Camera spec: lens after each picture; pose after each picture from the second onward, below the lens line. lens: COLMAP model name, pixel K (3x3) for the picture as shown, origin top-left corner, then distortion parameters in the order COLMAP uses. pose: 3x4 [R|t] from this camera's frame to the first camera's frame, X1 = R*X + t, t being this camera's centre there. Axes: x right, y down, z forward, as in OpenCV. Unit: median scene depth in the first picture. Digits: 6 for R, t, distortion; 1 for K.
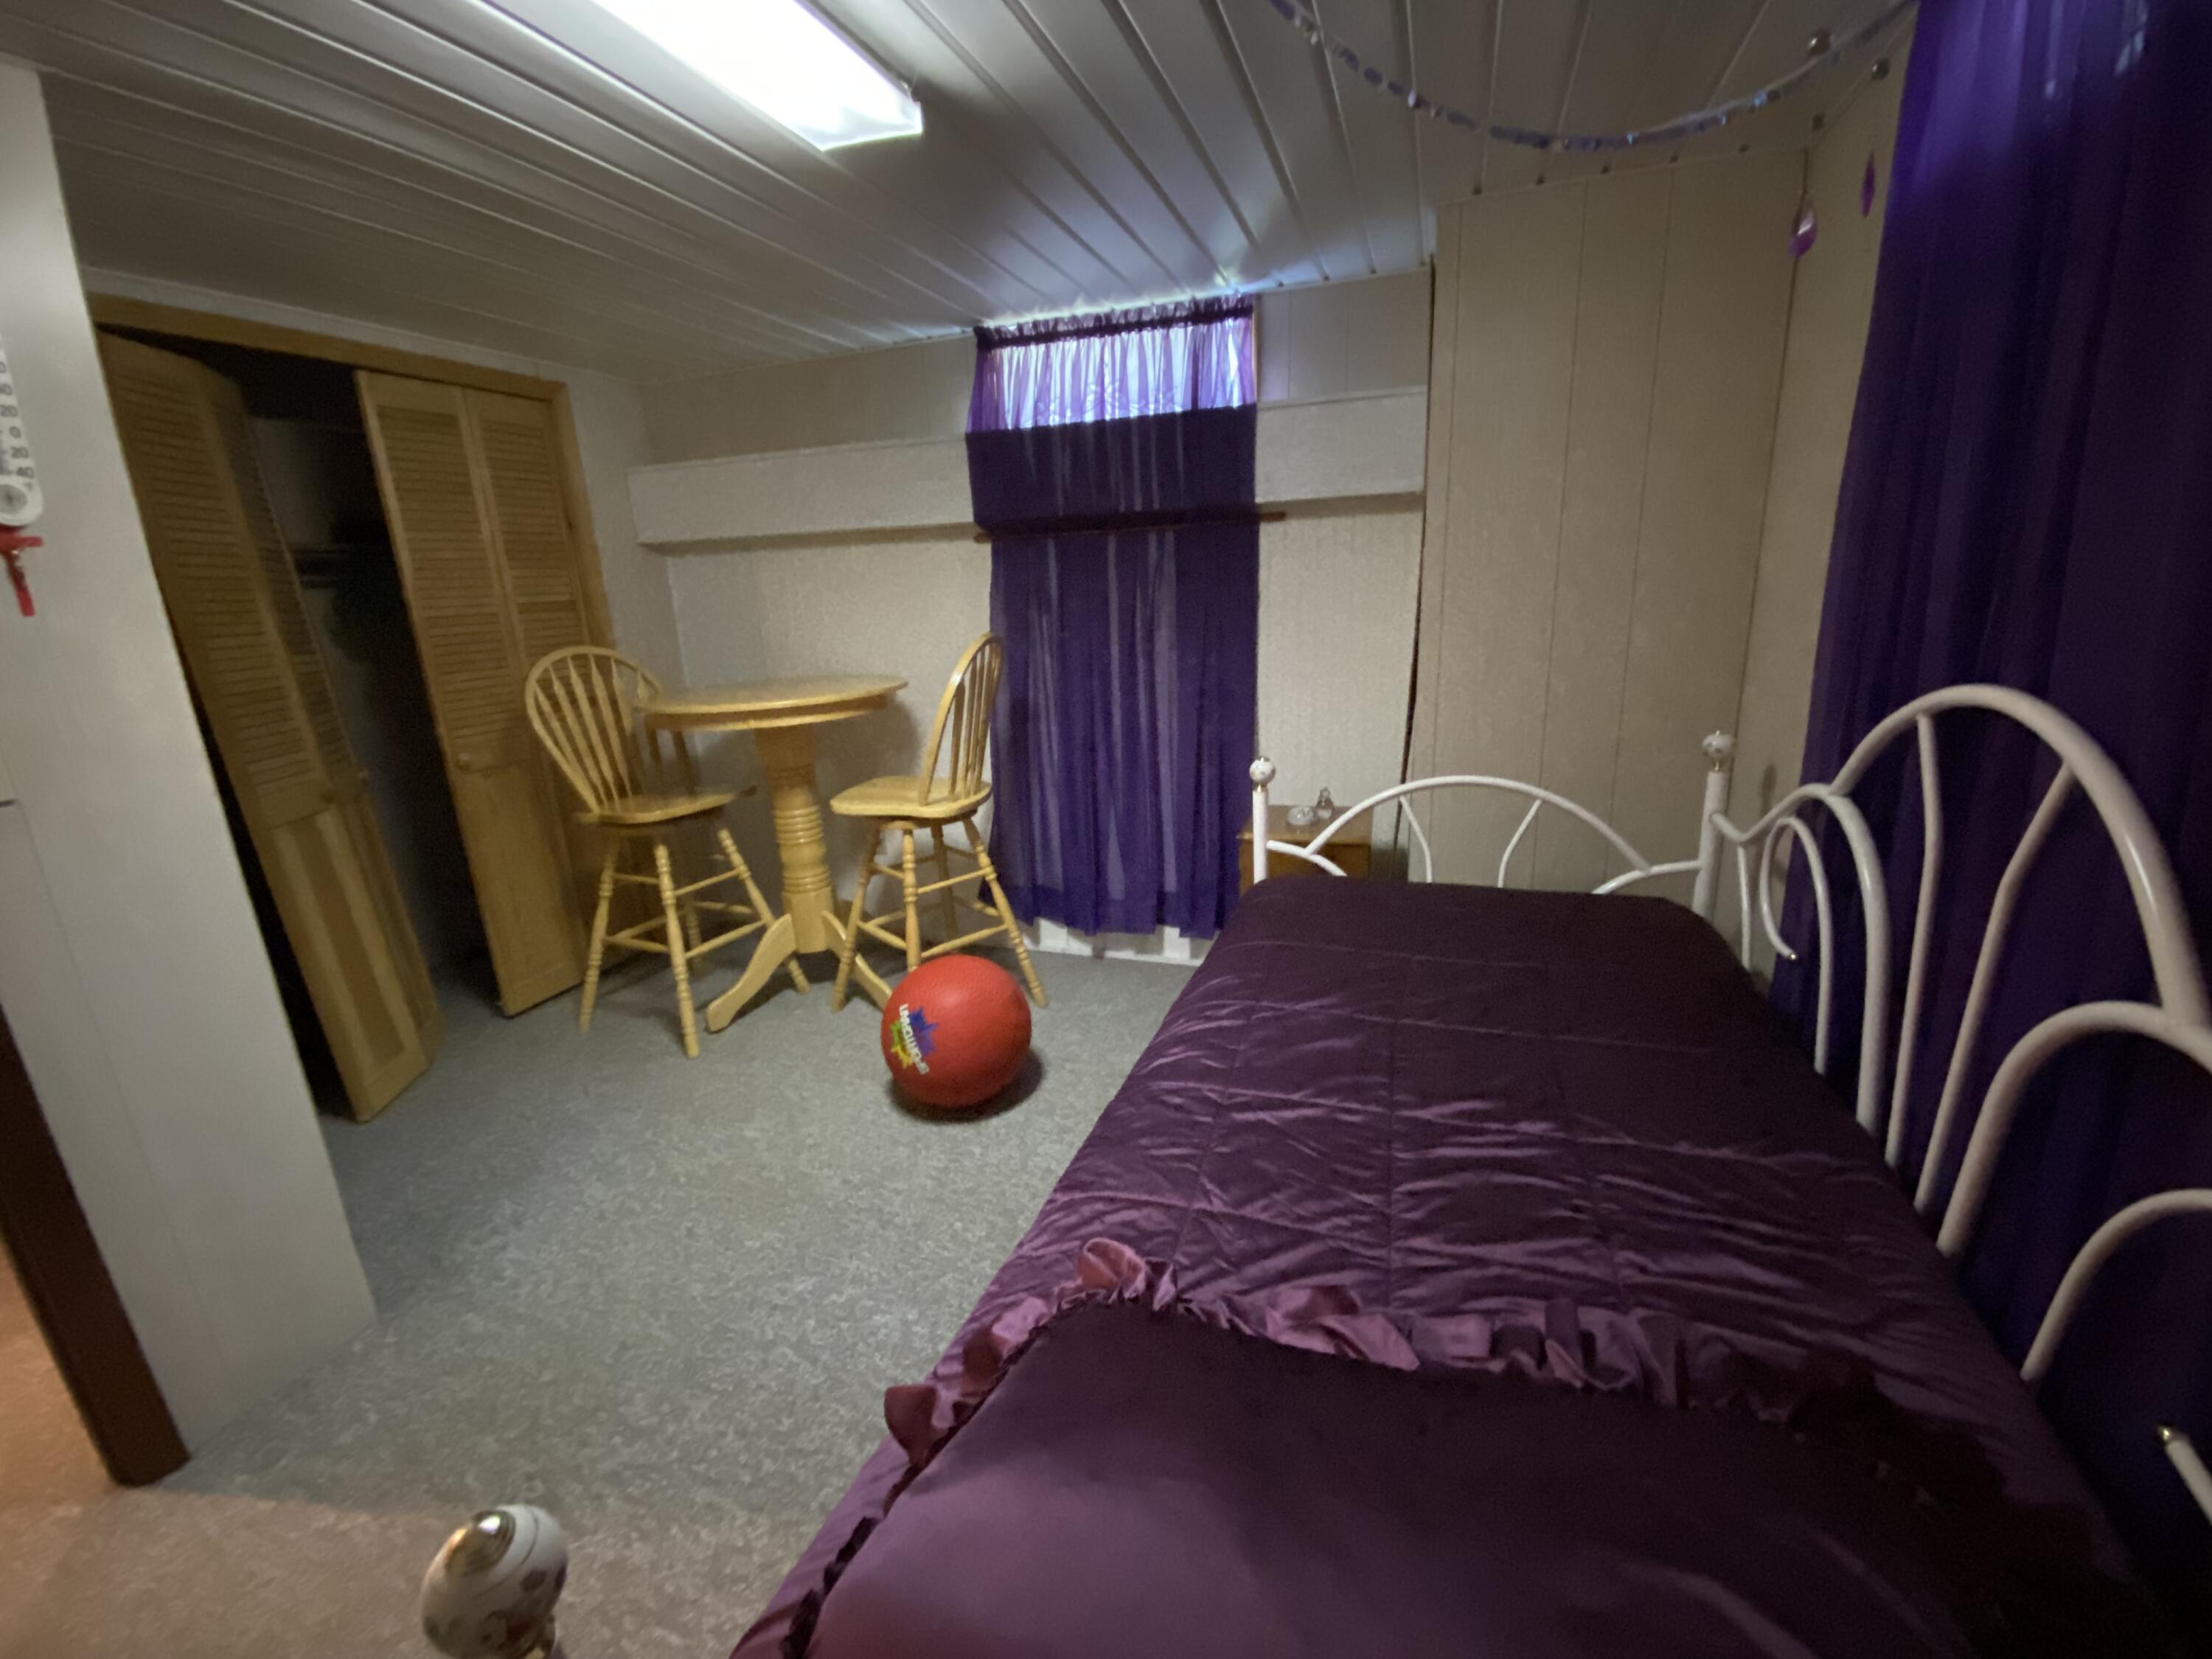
lens RADIAL K [[910.2, 0, 1104.2], [0, 910.2, 838.2], [0, 0, 1]] dist [0.019029, -0.006269]
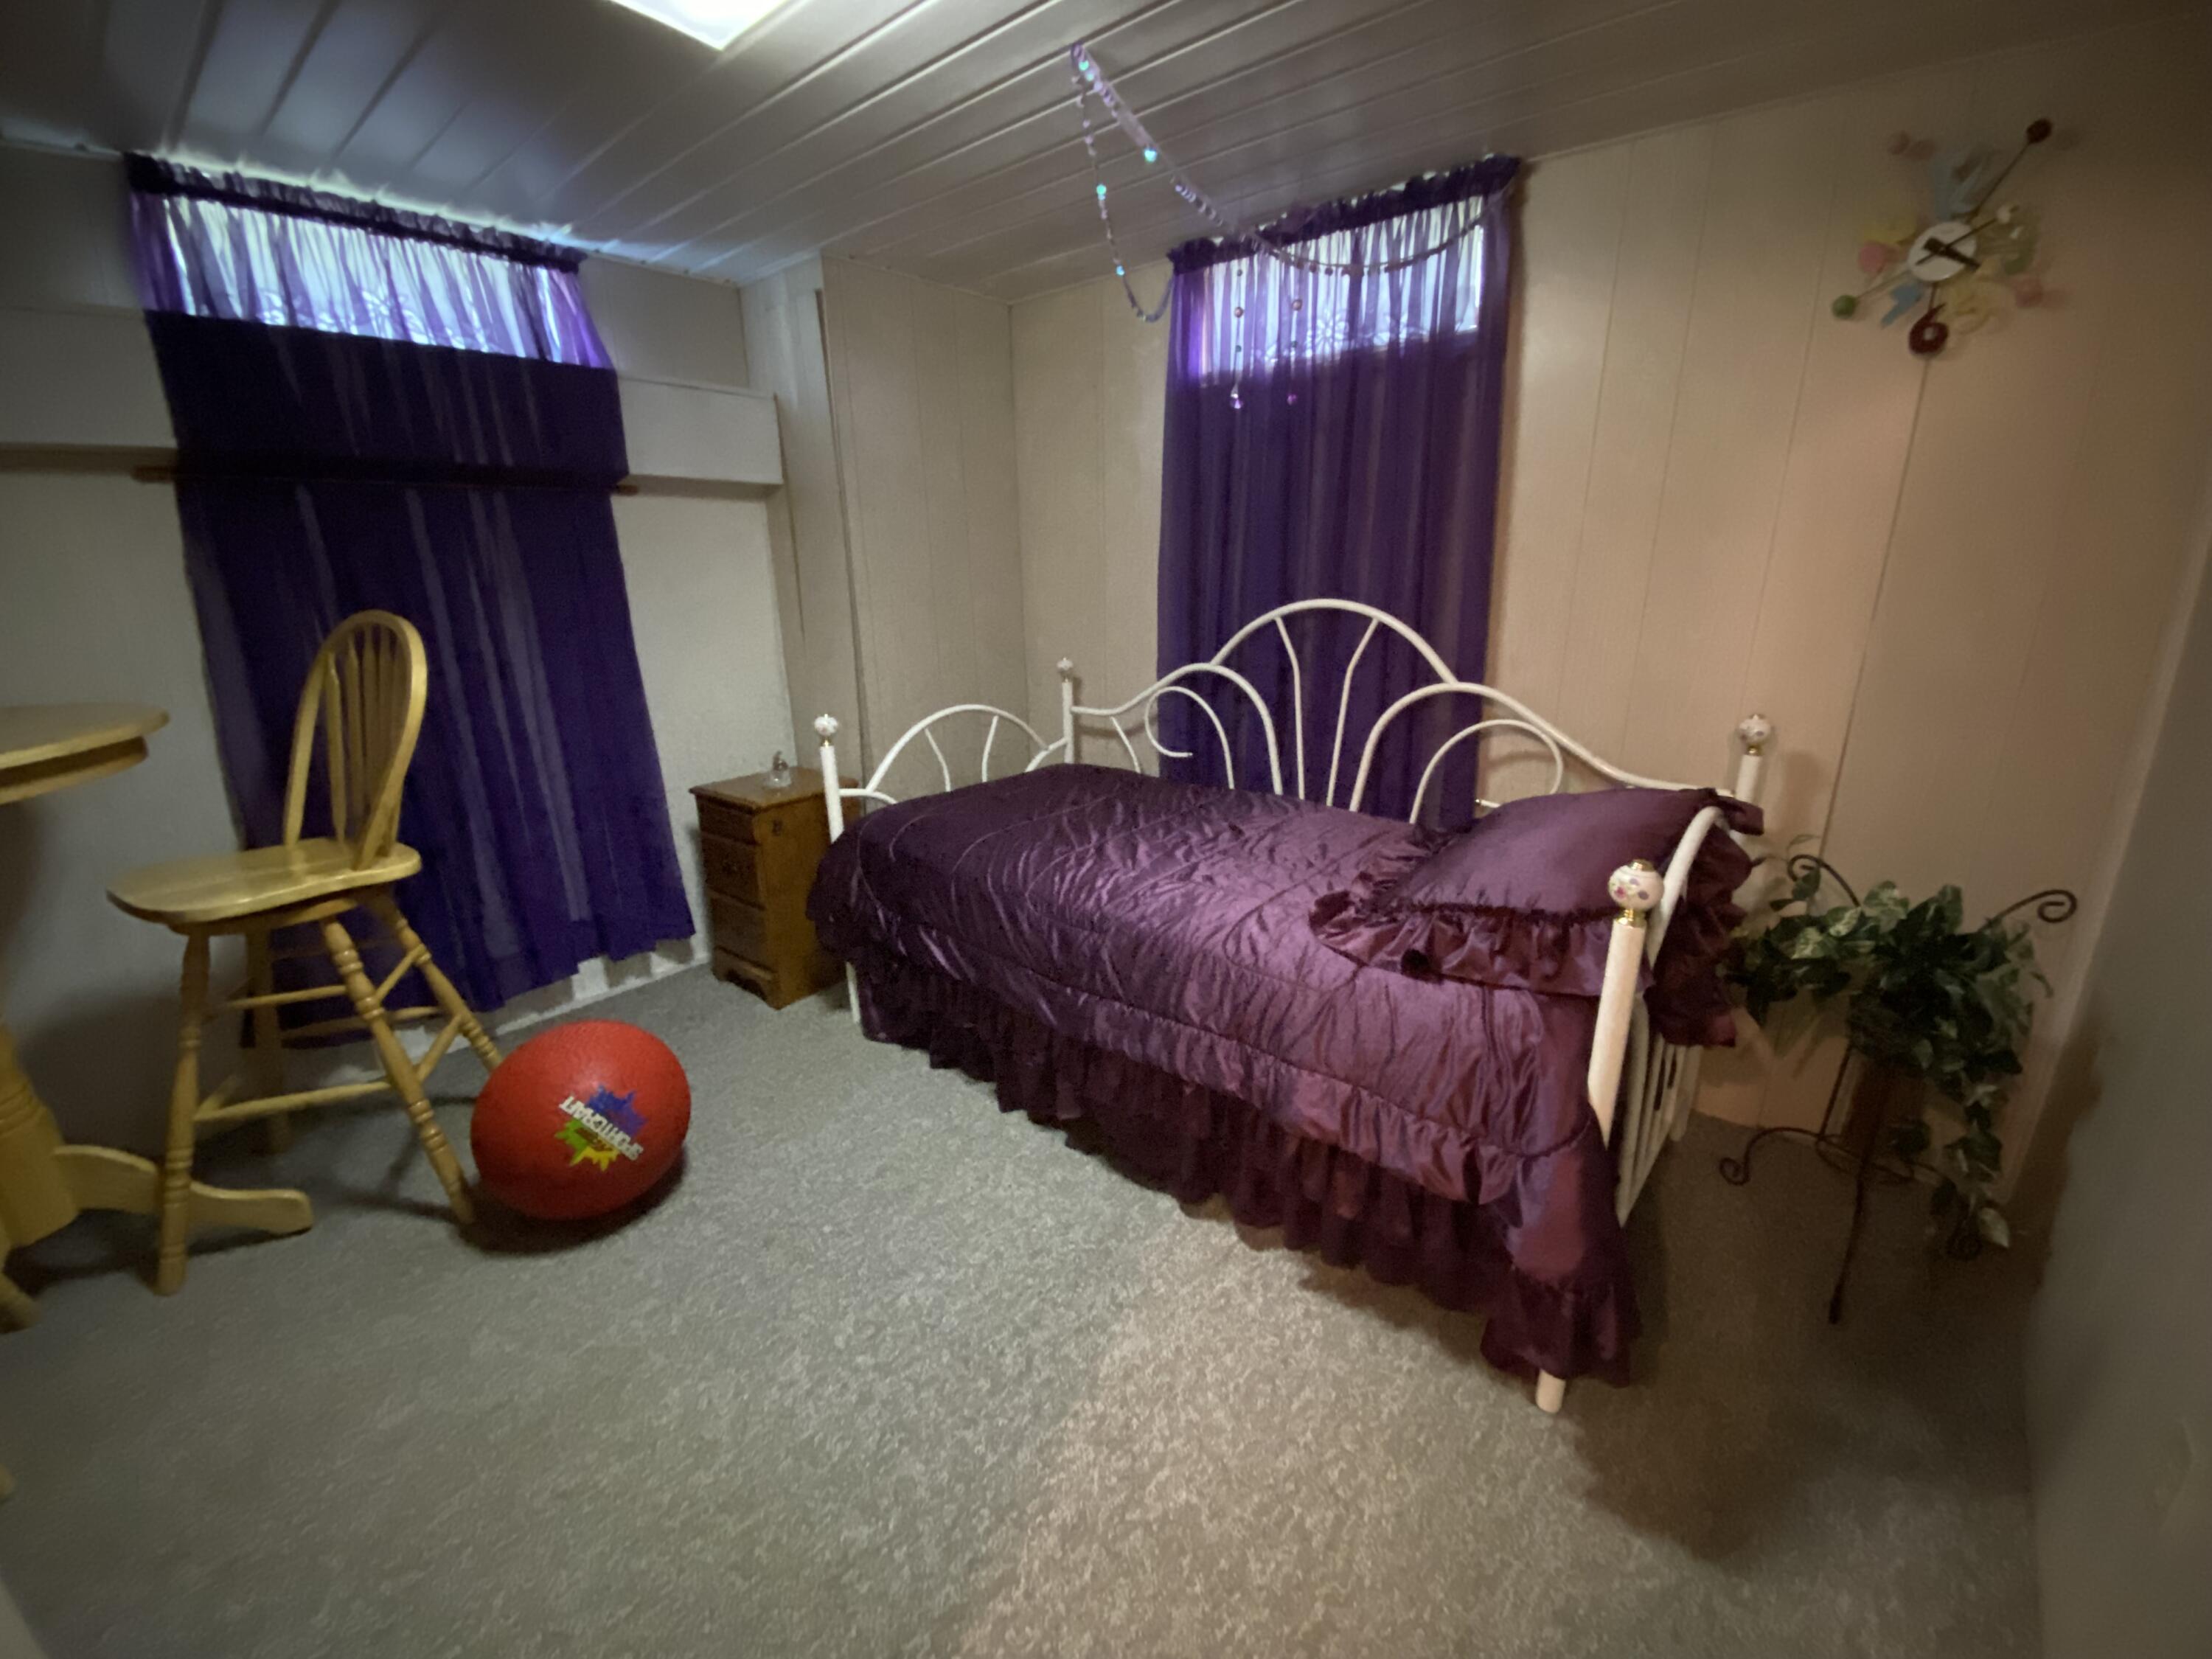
lens RADIAL K [[910.2, 0, 1153.0], [0, 910.2, 811.5], [0, 0, 1]] dist [0.019029, -0.006269]
pose [[0.350082, -0.217745, 0.911059, -0.598949], [0.253415, 0.958355, 0.131672, -0.017487], [-0.901789, 0.184780, 0.390683, 0.199474]]
